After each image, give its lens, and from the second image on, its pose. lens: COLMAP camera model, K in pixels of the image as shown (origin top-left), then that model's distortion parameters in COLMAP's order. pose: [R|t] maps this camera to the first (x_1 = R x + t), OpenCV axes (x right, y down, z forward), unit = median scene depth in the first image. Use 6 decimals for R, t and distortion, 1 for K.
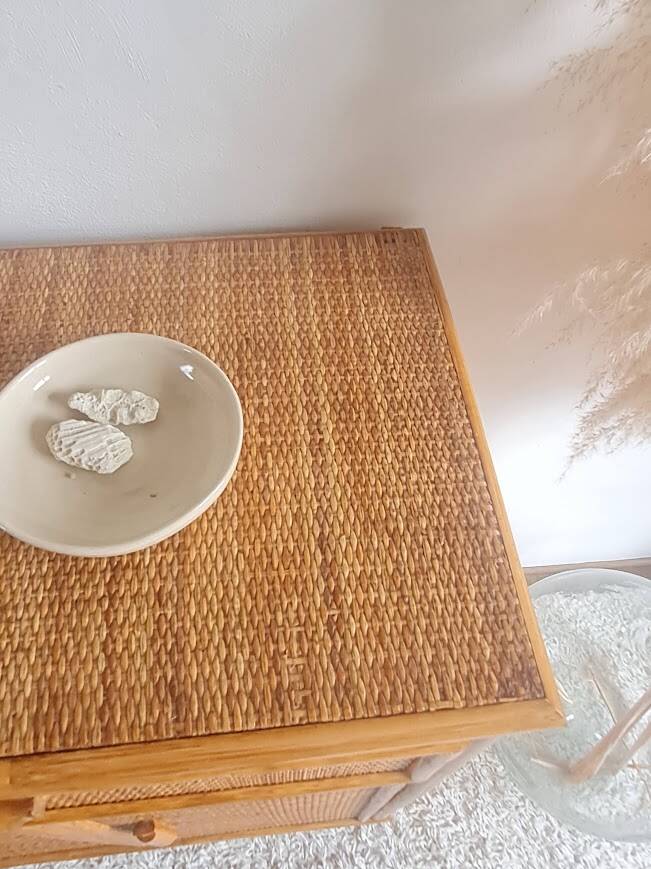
lens RADIAL K [[650.9, 0, 328.9], [0, 650.9, 421.5], [0, 0, 1]] dist [0.035579, -0.027879]
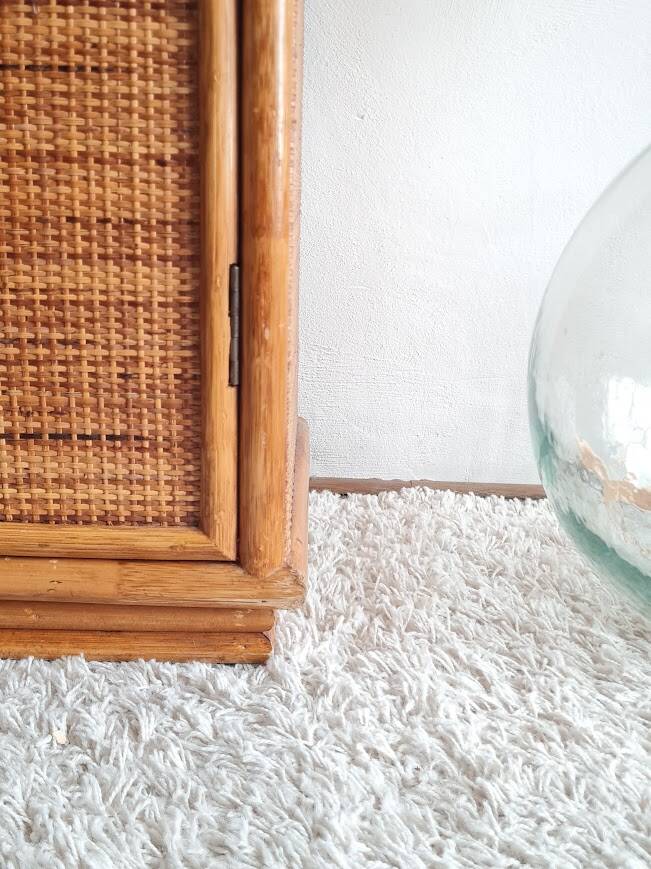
lens RADIAL K [[971.0, 0, 313.1], [0, 971.0, 424.7], [0, 0, 1]] dist [0.025555, 0.000000]
pose [[0.995655, 0.021153, -0.090687, 0.147421], [-0.075535, 0.753011, -0.653658, 0.869452], [0.054462, 0.657667, 0.751337, 0.512097]]
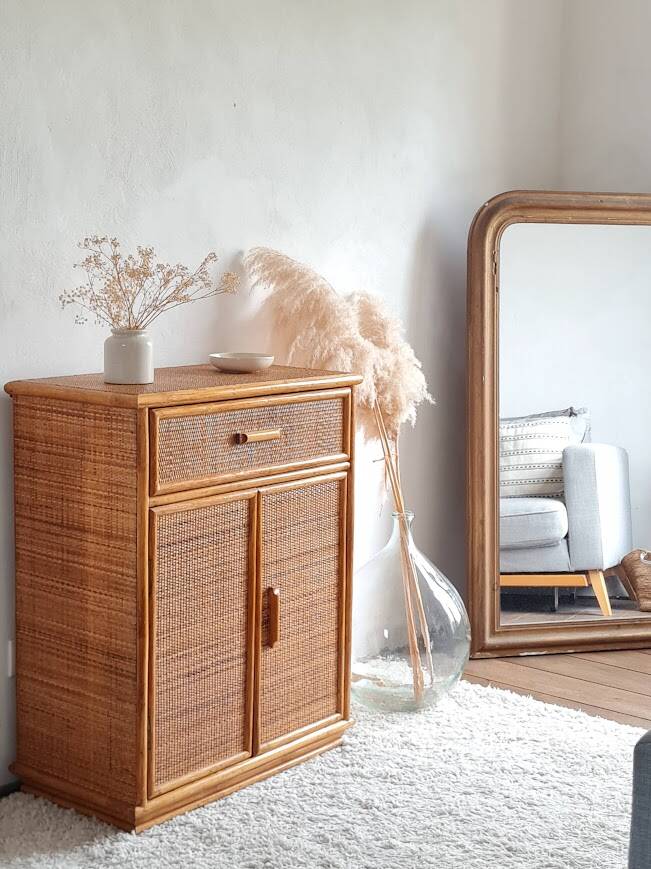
lens RADIAL K [[1384.6, 0, 320.3], [0, 1384.6, 412.7], [0, 0, 1]] dist [0.041569, 0.000000]
pose [[0.696283, -0.108336, 0.709545, -2.117735], [0.590049, 0.649269, -0.479888, 1.600284], [-0.408696, 0.752804, 0.515998, -1.146346]]
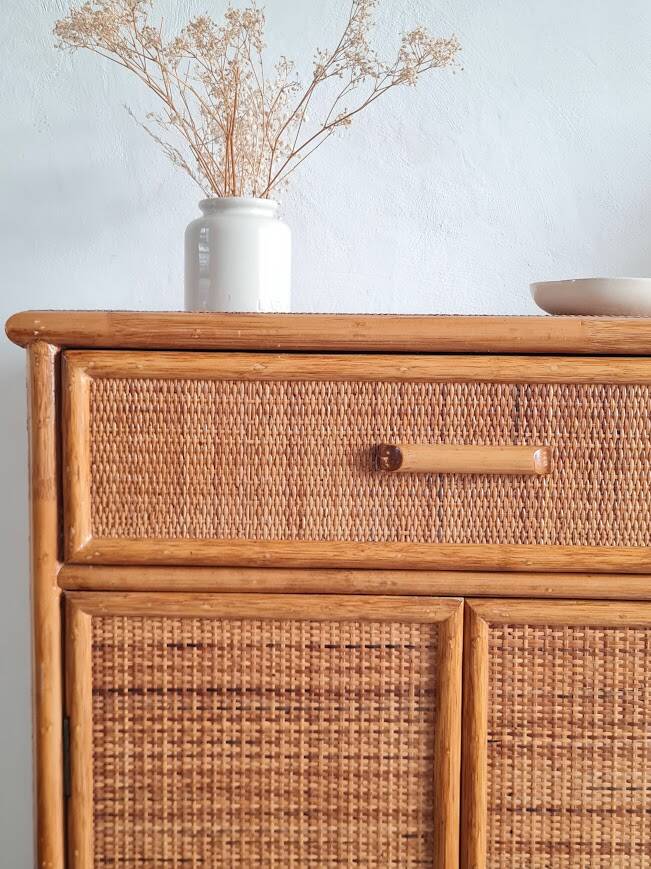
lens RADIAL K [[971.0, 0, 312.8], [0, 971.0, 417.3], [0, 0, 1]] dist [0.025555, 0.000000]
pose [[0.991962, -0.013883, -0.125769, -0.249779], [-0.088381, 0.635282, -0.767206, 0.765455], [0.090550, 0.772155, 0.628949, -0.111668]]
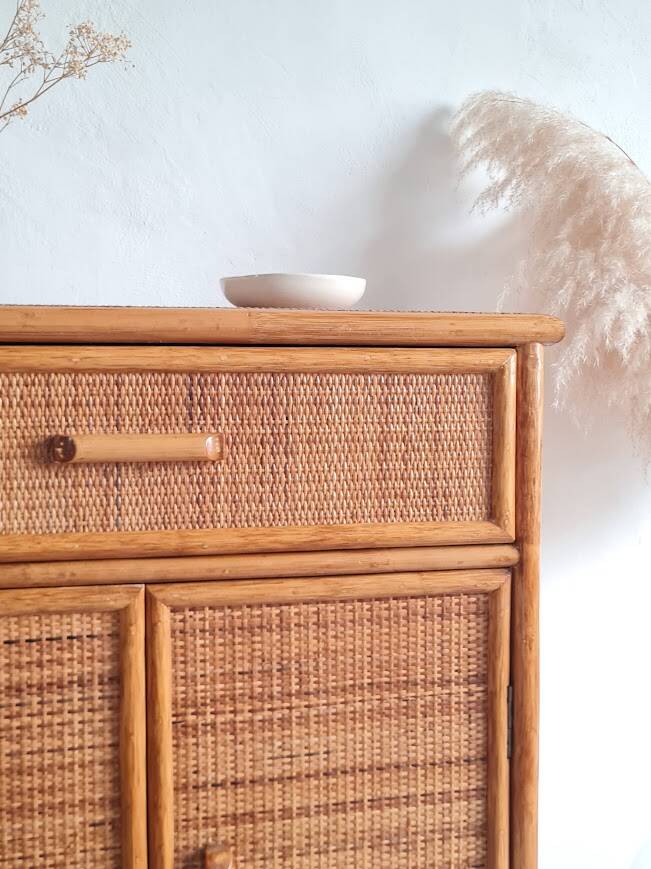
lens RADIAL K [[971.0, 0, 305.3], [0, 971.0, 422.6], [0, 0, 1]] dist [0.025555, 0.000000]
pose [[0.994755, -0.037690, 0.095088, -0.173438], [0.097380, 0.633407, -0.767667, 0.786608], [-0.031296, 0.772901, 0.633755, -0.108647]]
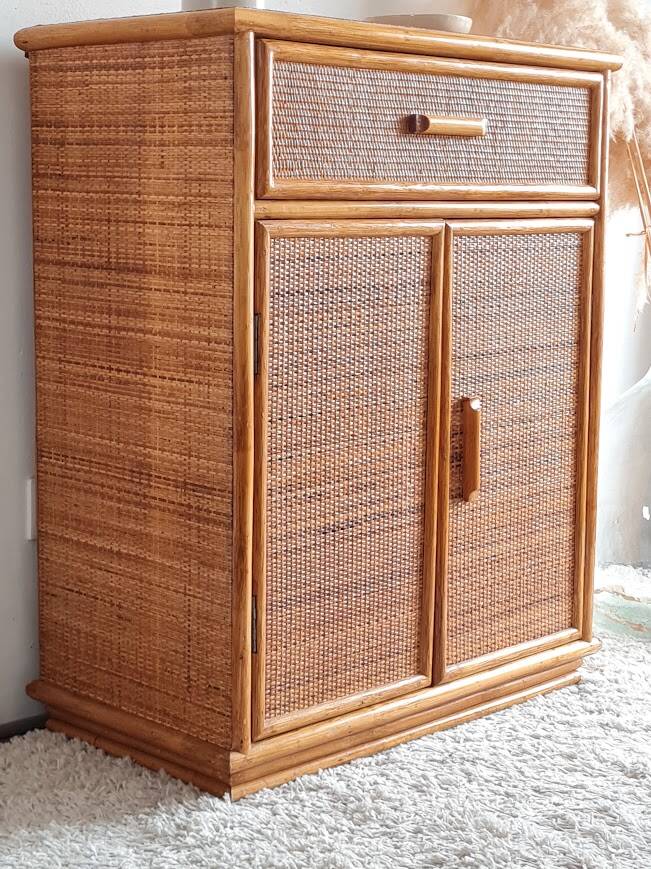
lens RADIAL K [[1609.9, 0, 292.9], [0, 1609.9, 406.0], [0, 0, 1]] dist [0.041426, 0.000000]
pose [[0.775981, -0.111018, 0.620909, -1.563674], [0.525271, 0.658724, -0.538678, 1.342894], [-0.349205, 0.744149, 0.569472, -0.378699]]
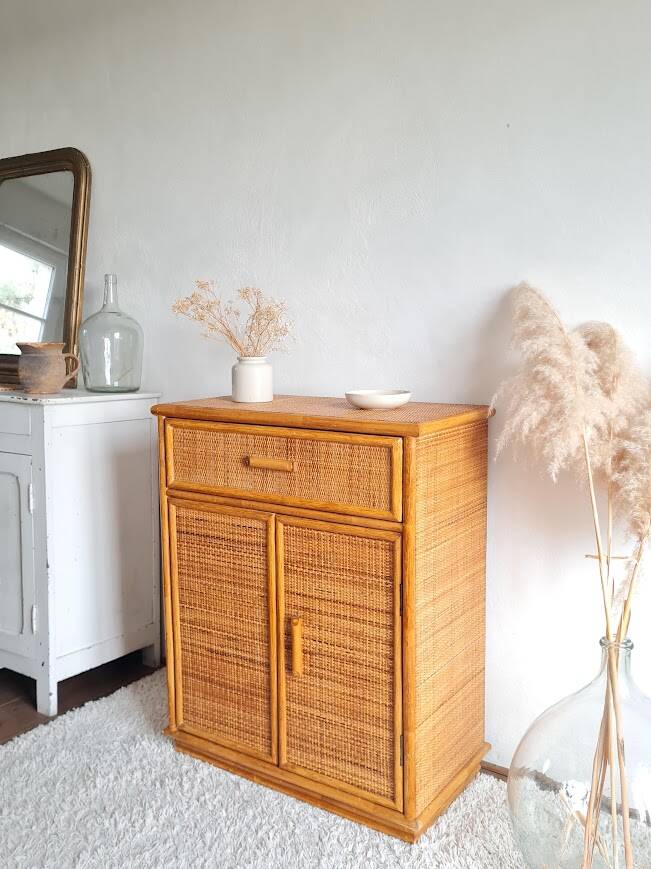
lens RADIAL K [[859.2, 0, 298.3], [0, 859.2, 426.0], [0, 0, 1]] dist [0.008656, 0.000000]
pose [[0.750765, 0.041939, -0.659236, 0.995737], [-0.520259, 0.652495, -0.550982, 1.127161], [0.407040, 0.756632, 0.511690, -0.576131]]
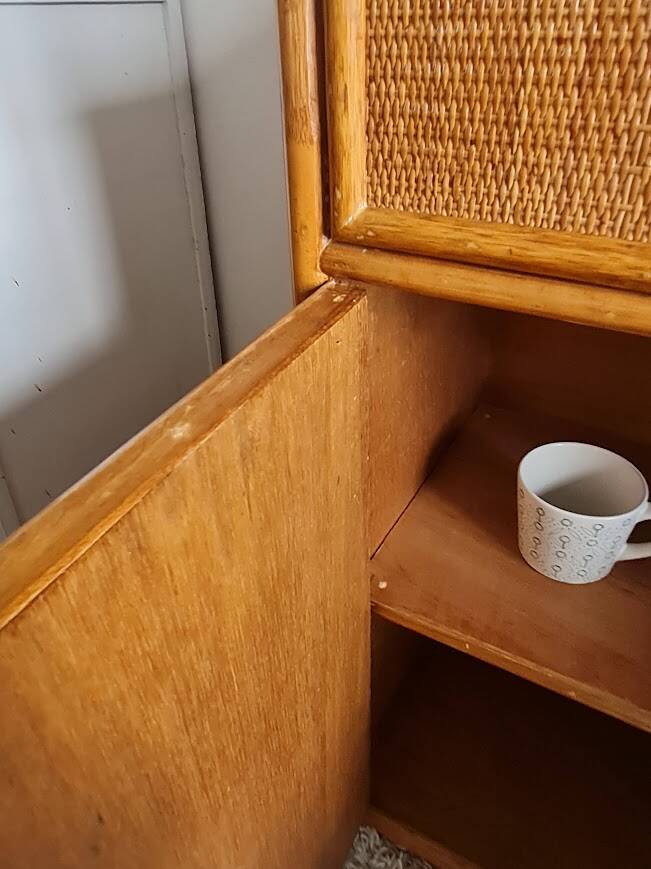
lens RADIAL K [[650.9, 0, 325.2], [0, 650.9, 415.7], [0, 0, 1]] dist [0.035579, -0.027879]
pose [[0.806939, 0.279276, -0.520437, -0.326718], [-0.448855, 0.862690, -0.233014, 0.447840], [0.383901, 0.421629, 0.821492, 0.174766]]
